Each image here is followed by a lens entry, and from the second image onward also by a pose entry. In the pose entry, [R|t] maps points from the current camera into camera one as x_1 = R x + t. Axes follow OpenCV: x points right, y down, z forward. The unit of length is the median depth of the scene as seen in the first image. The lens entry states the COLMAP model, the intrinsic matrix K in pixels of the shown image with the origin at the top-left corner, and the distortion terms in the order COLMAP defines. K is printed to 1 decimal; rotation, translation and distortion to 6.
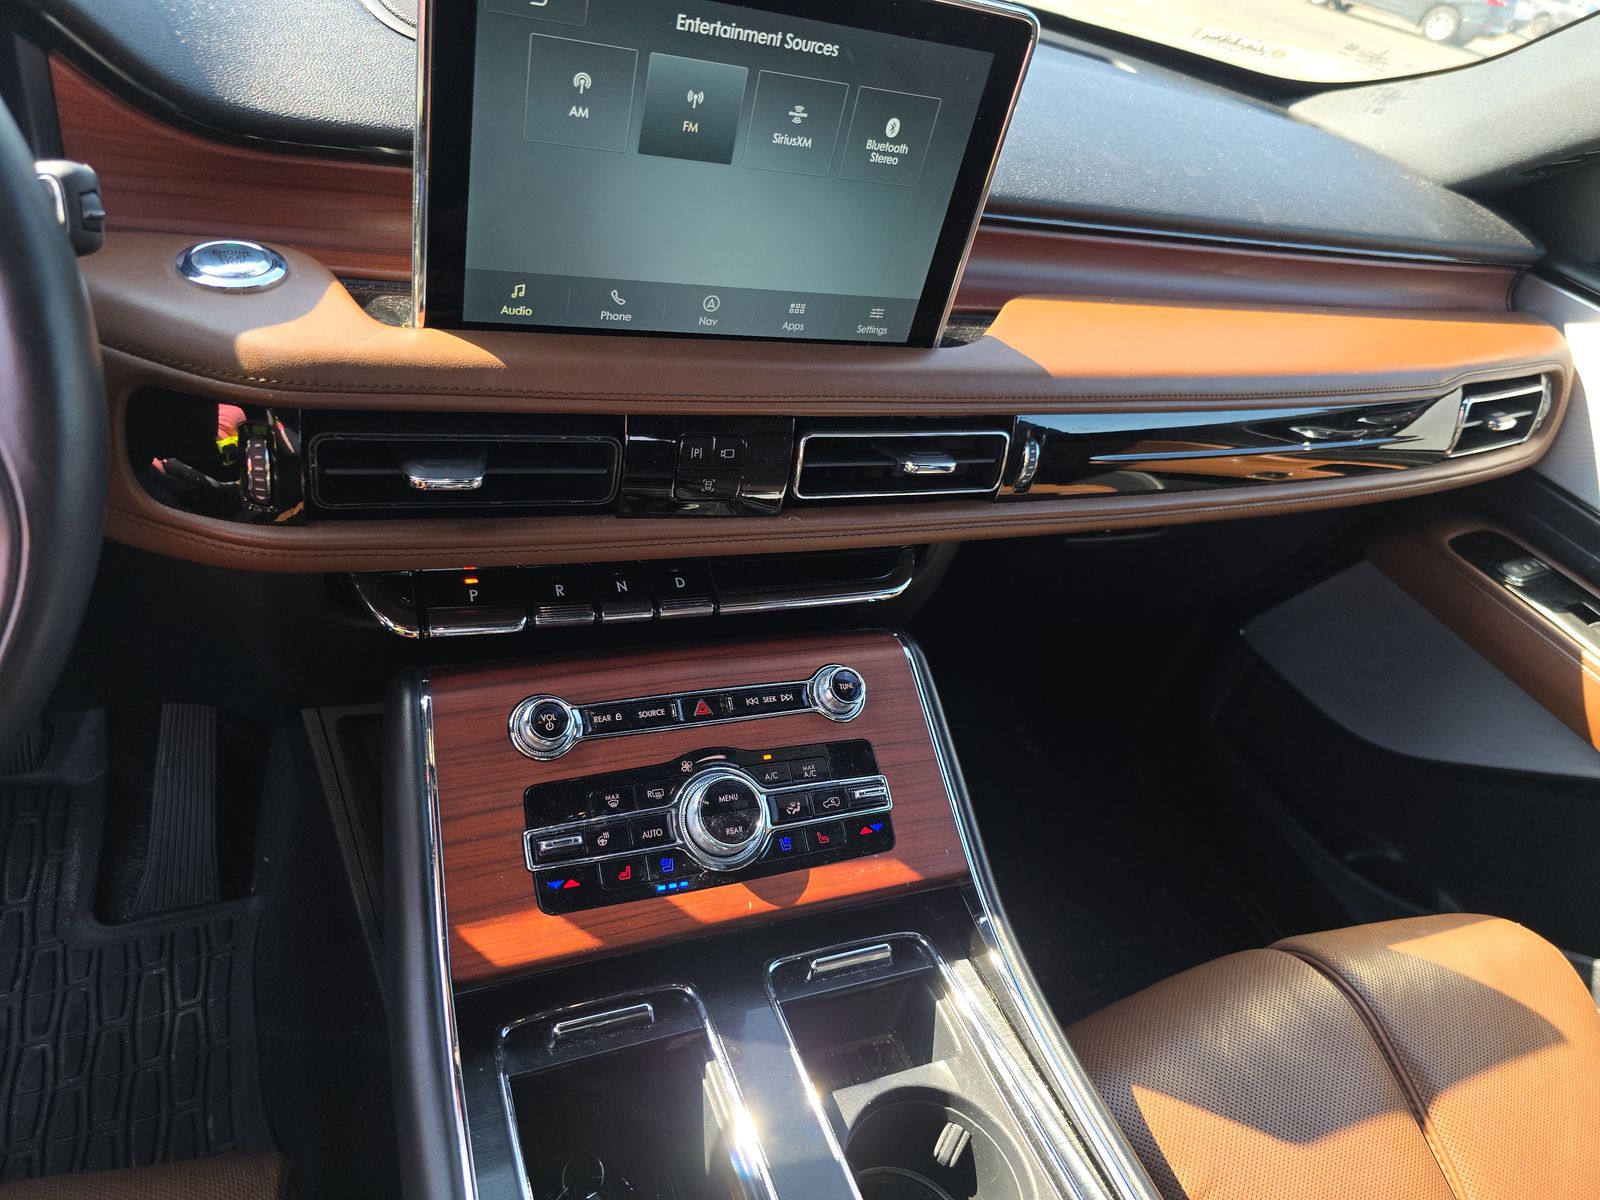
lens RADIAL K [[1102.4, 0, 817.5], [0, 1102.4, 614.6], [0, 0, 1]] dist [0.044385, -0.052995]
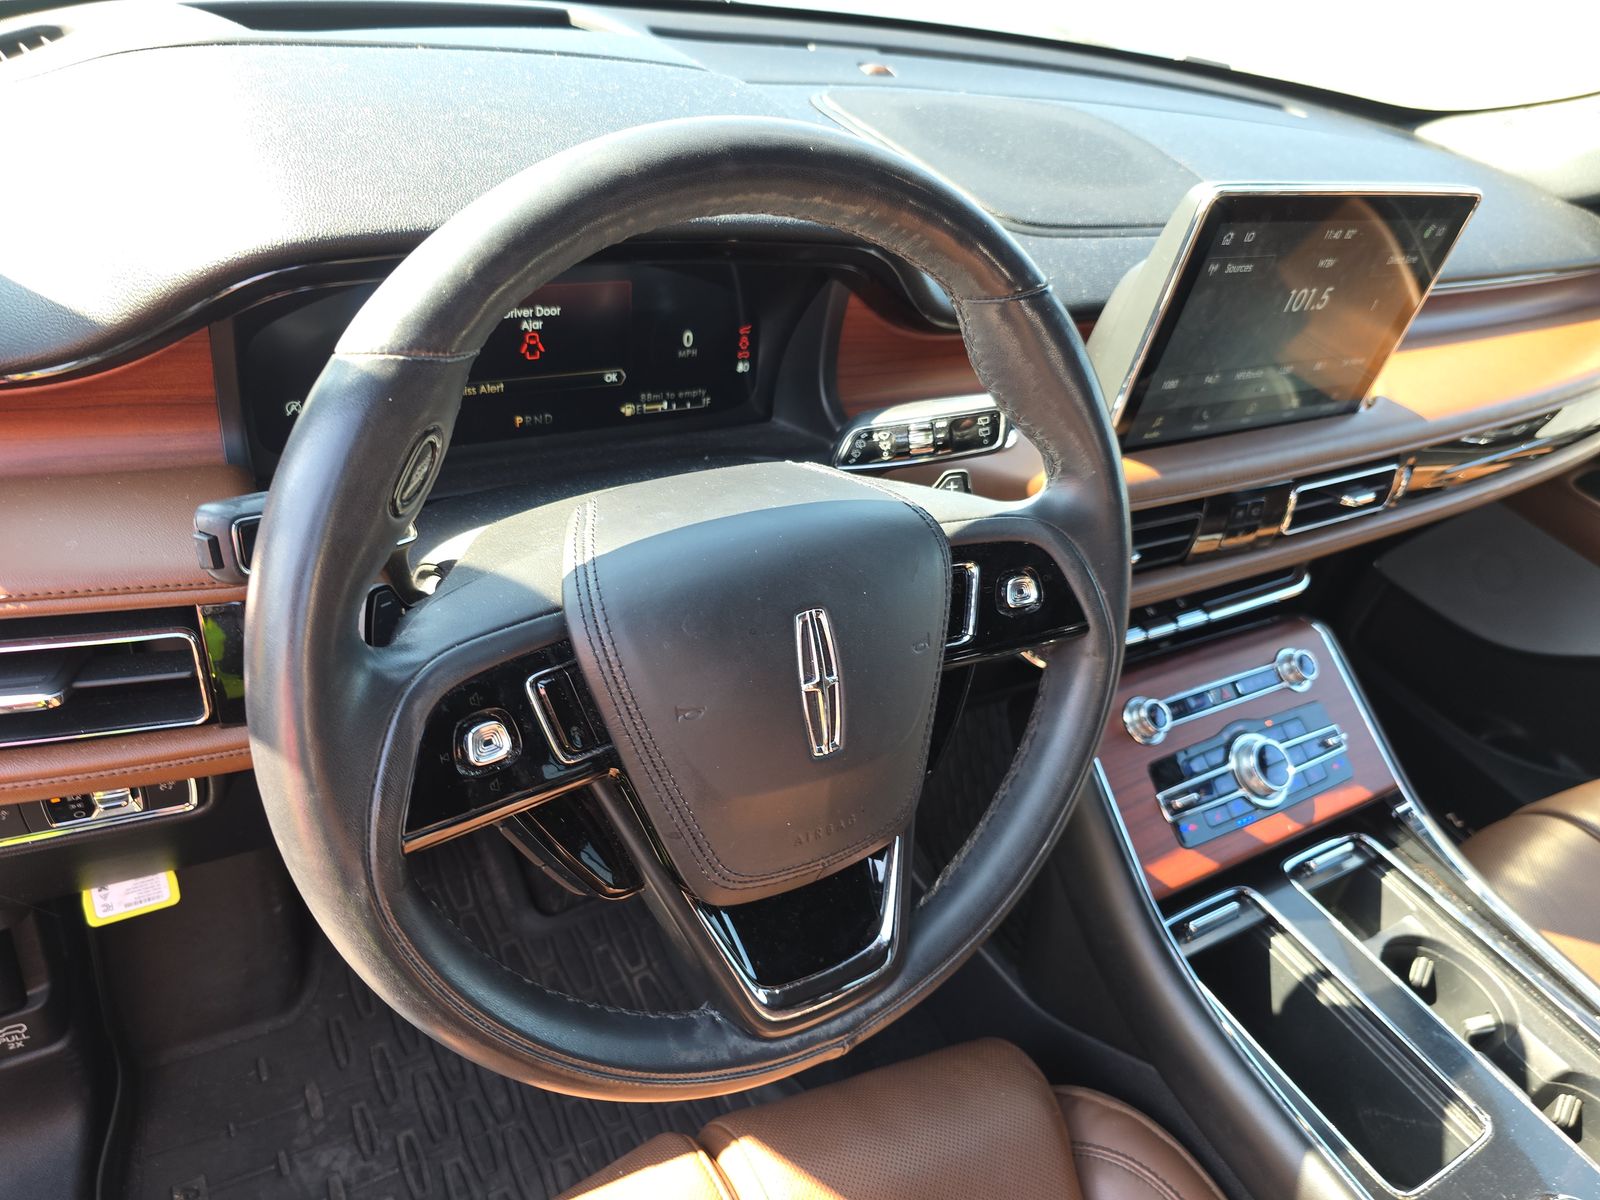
lens RADIAL K [[1099.5, 0, 801.6], [0, 1099.5, 643.2], [0, 0, 1]] dist [0.007604, -0.005993]
pose [[0.989303, -0.117011, 0.087109, -0.662813], [0.108632, 0.989493, 0.095409, -0.148899], [-0.097358, -0.084926, 0.991619, -0.280162]]
